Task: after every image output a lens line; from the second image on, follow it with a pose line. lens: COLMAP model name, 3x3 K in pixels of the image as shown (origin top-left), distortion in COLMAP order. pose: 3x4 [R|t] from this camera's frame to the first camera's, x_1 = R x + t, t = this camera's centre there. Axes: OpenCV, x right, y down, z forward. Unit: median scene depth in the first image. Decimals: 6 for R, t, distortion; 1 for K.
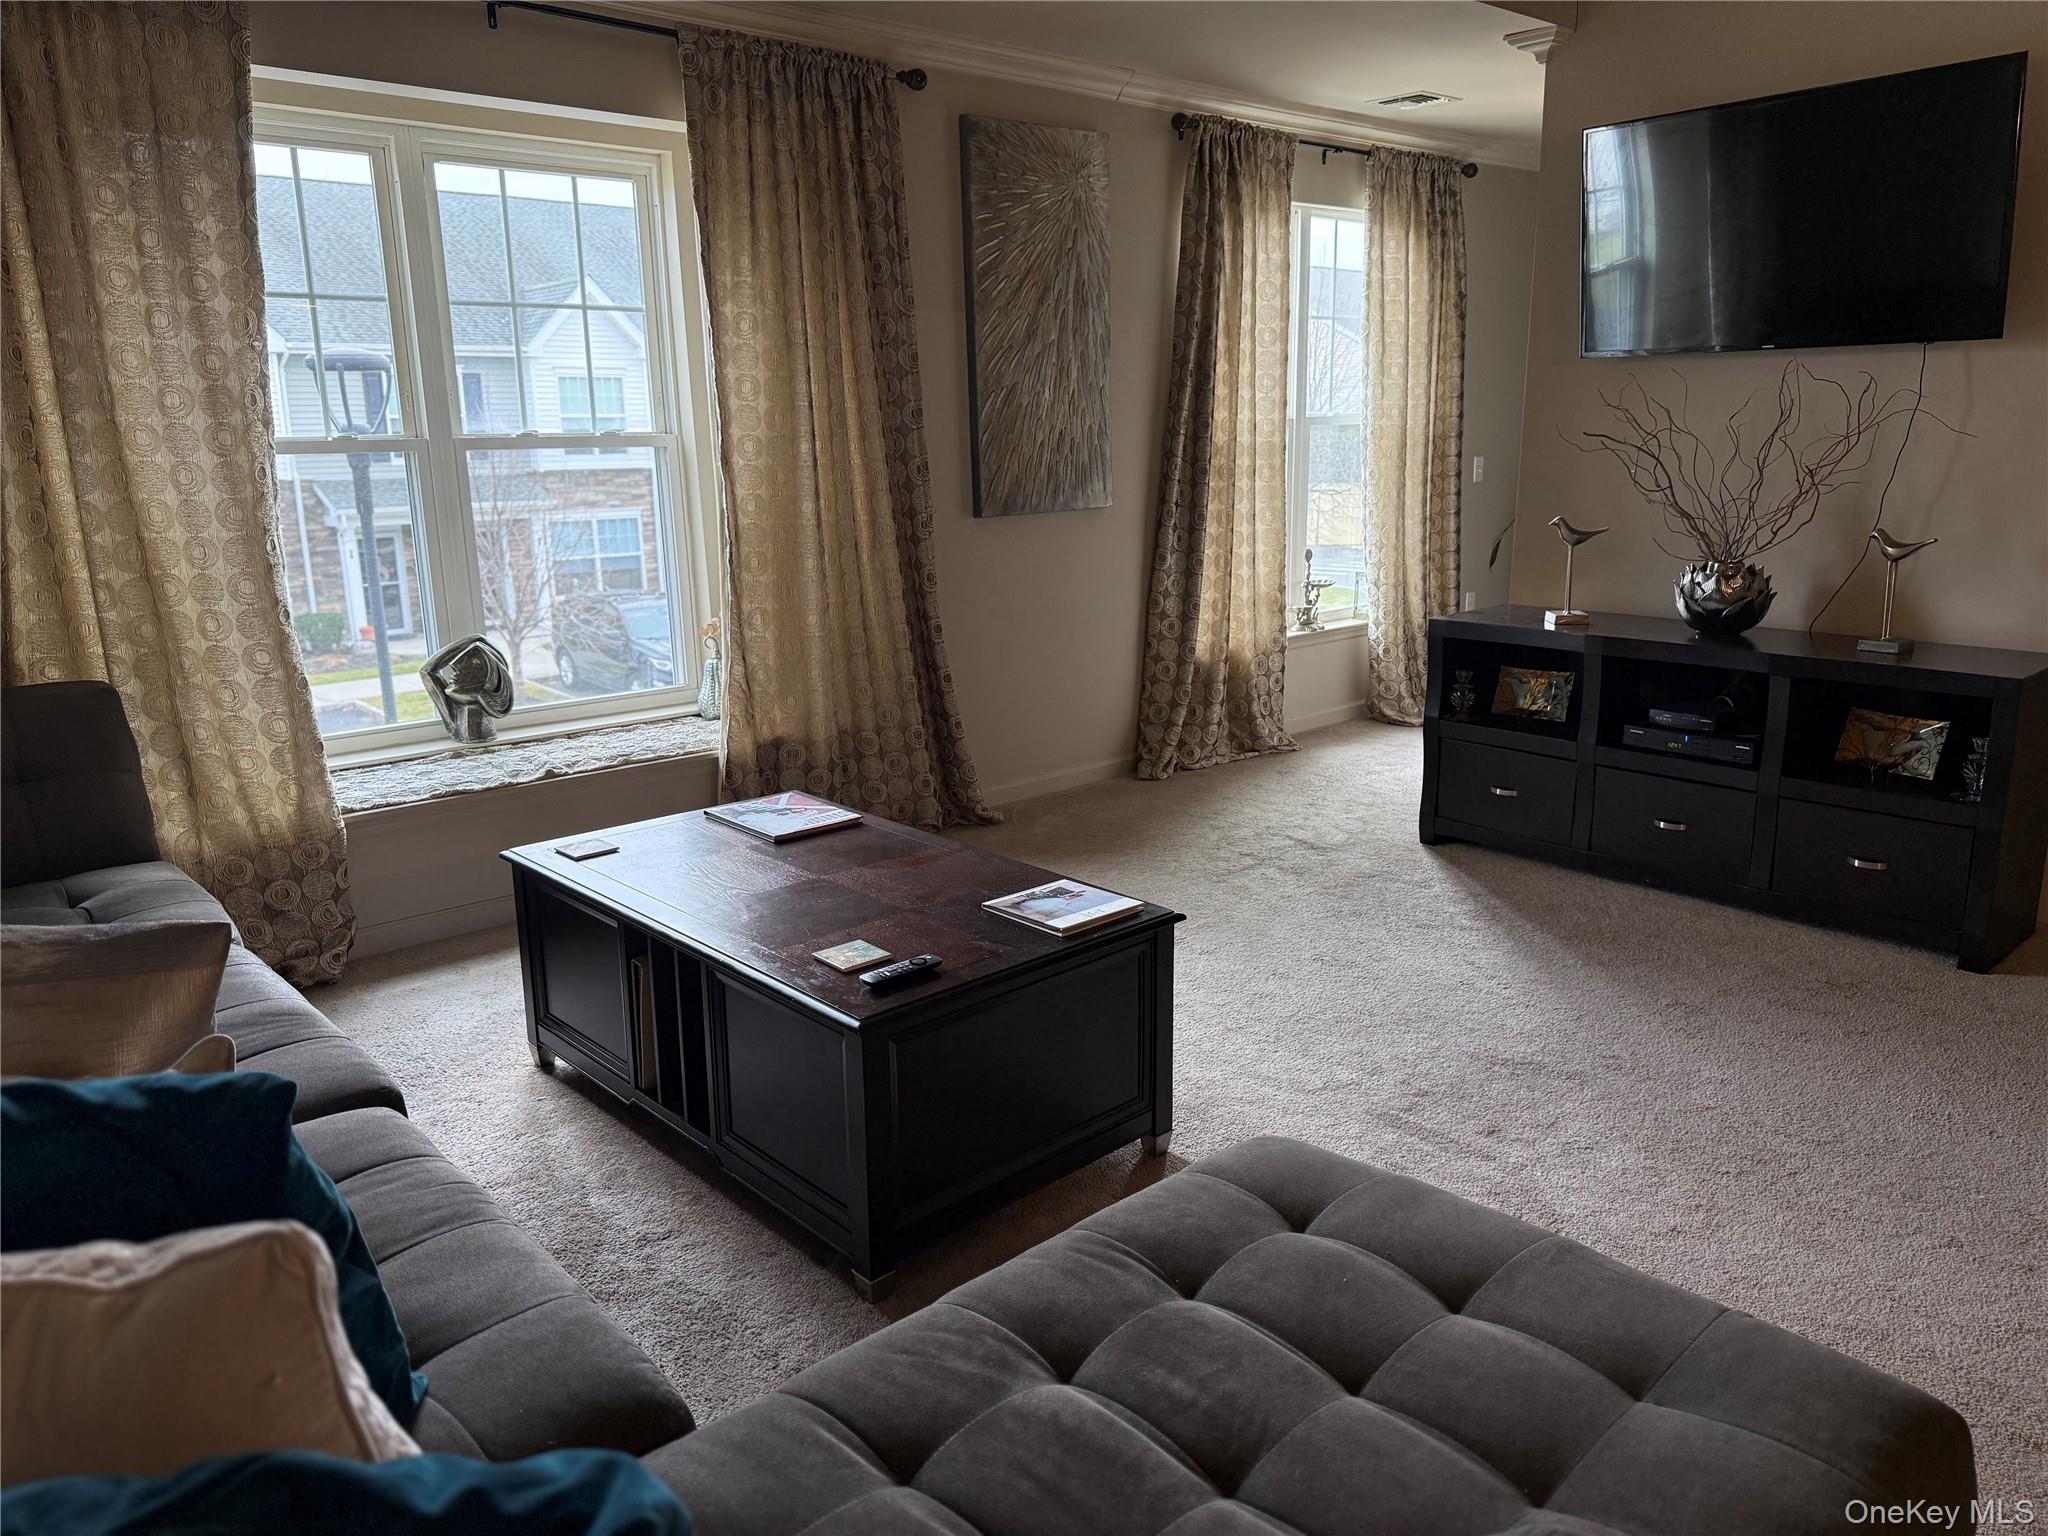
lens RADIAL K [[1444.3, 0, 1024.0], [0, 1444.3, 768.0], [0, 0, 1]] dist [-0.026144, -0.001490]
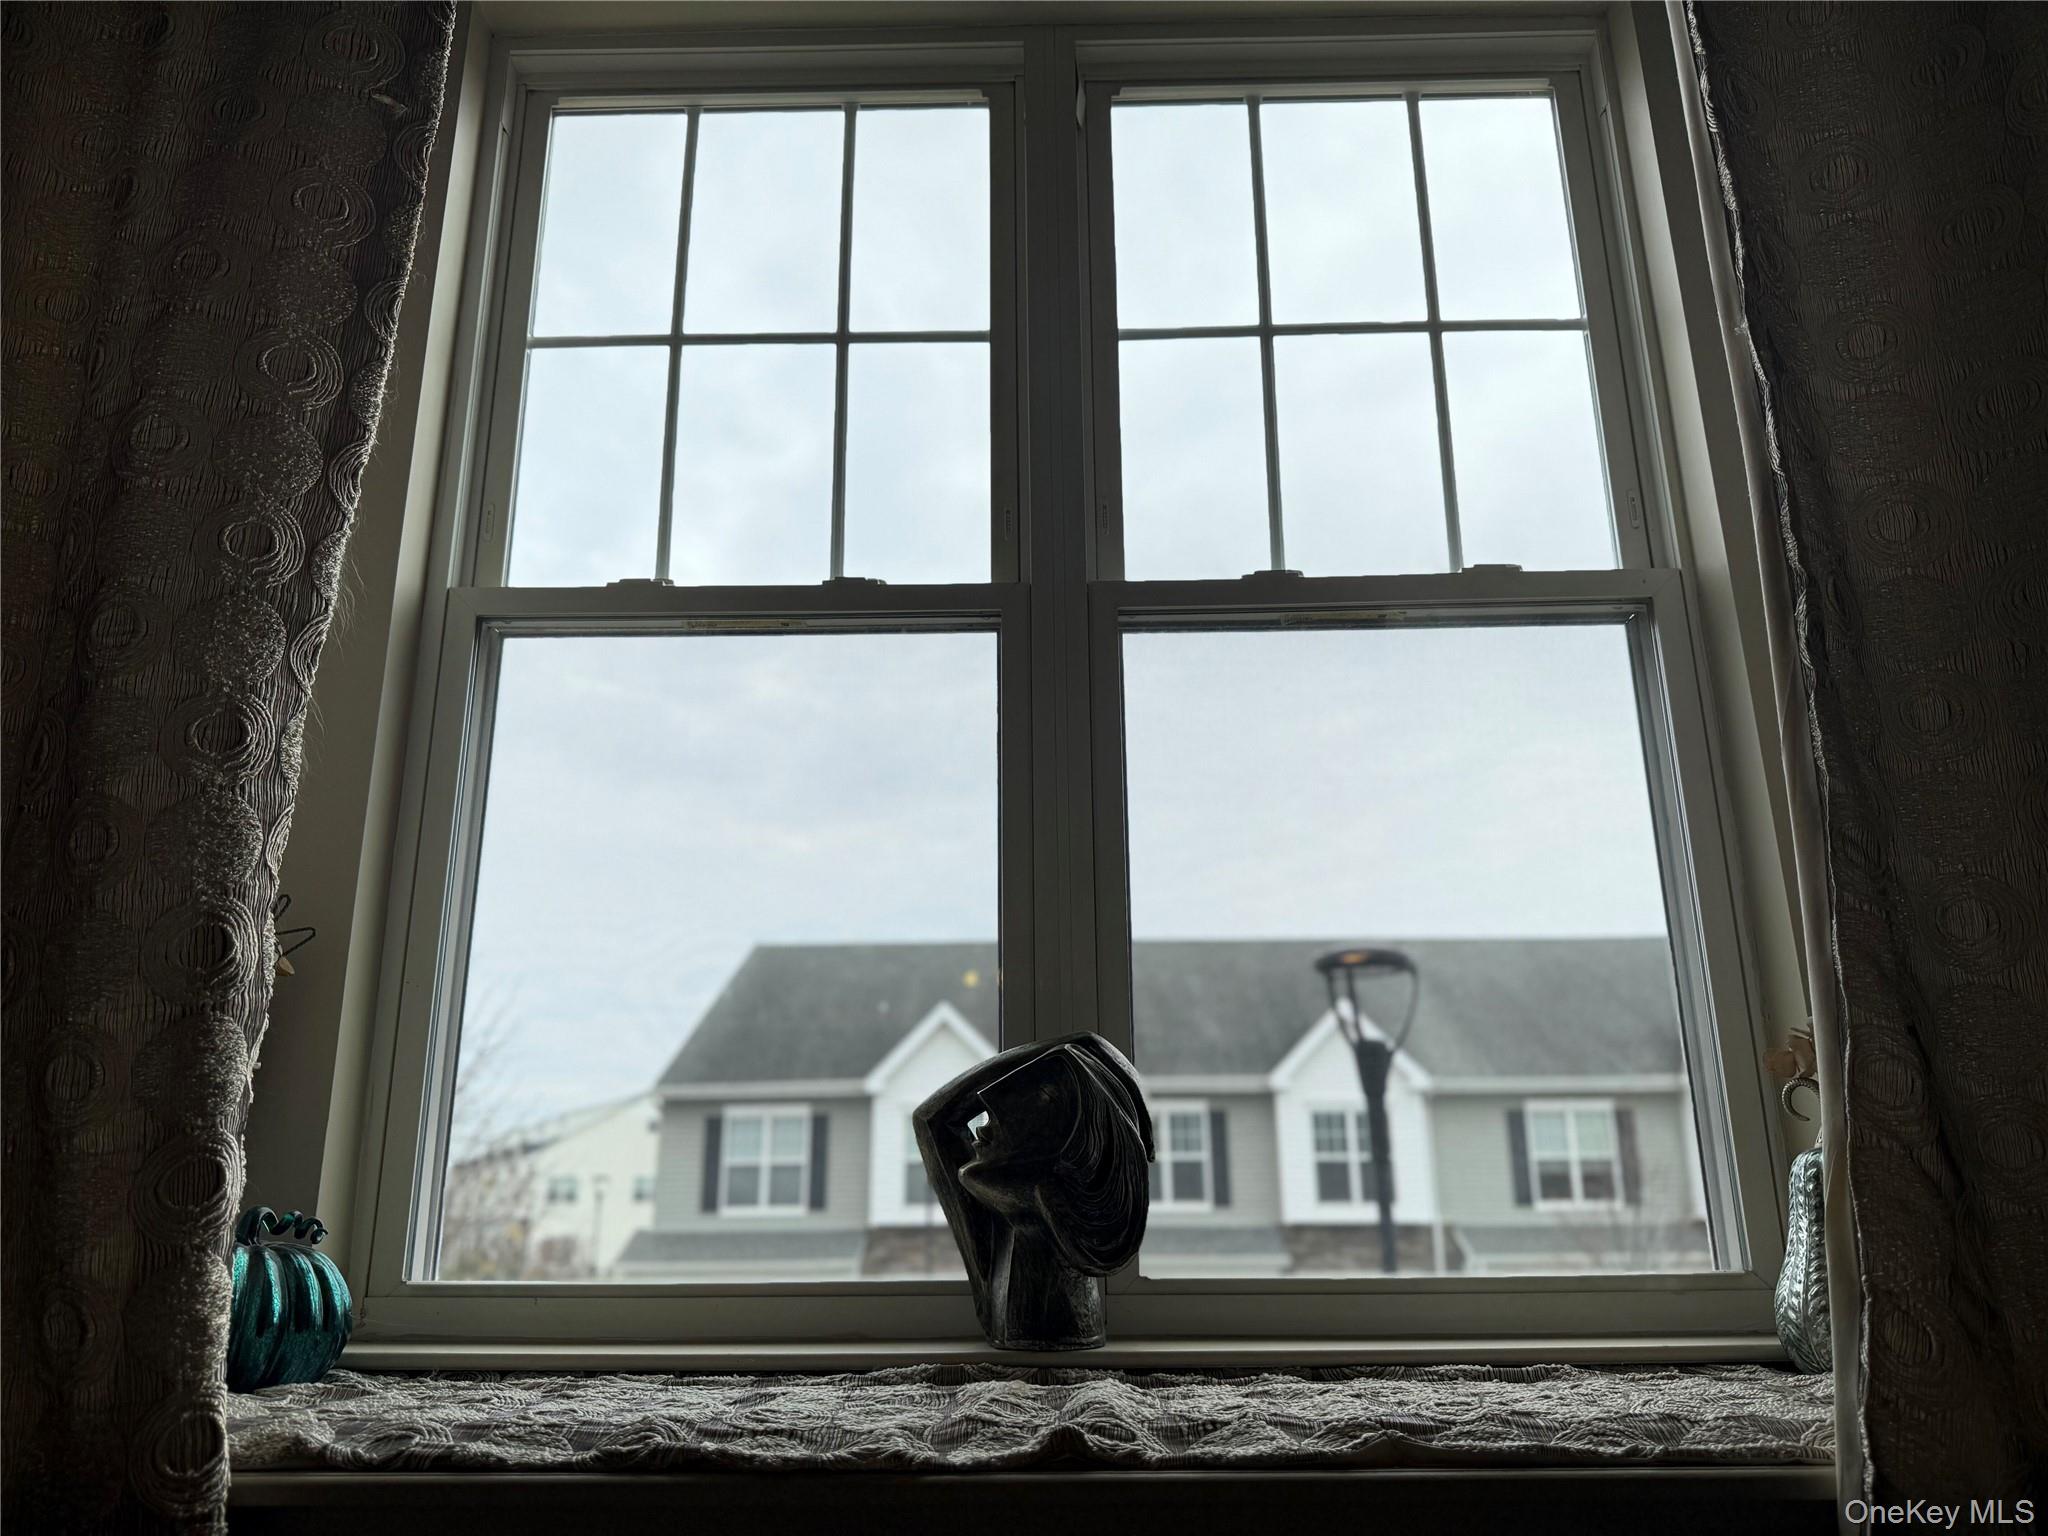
lens RADIAL K [[1444.3, 0, 1024.0], [0, 1444.3, 768.0], [0, 0, 1]] dist [-0.026144, -0.001490]
pose [[0.735703, -0.181221, -0.652610, -0.142549], [-0.167835, 0.884711, -0.434876, 0.008865], [0.656180, 0.429471, 0.620470, 0.746164]]
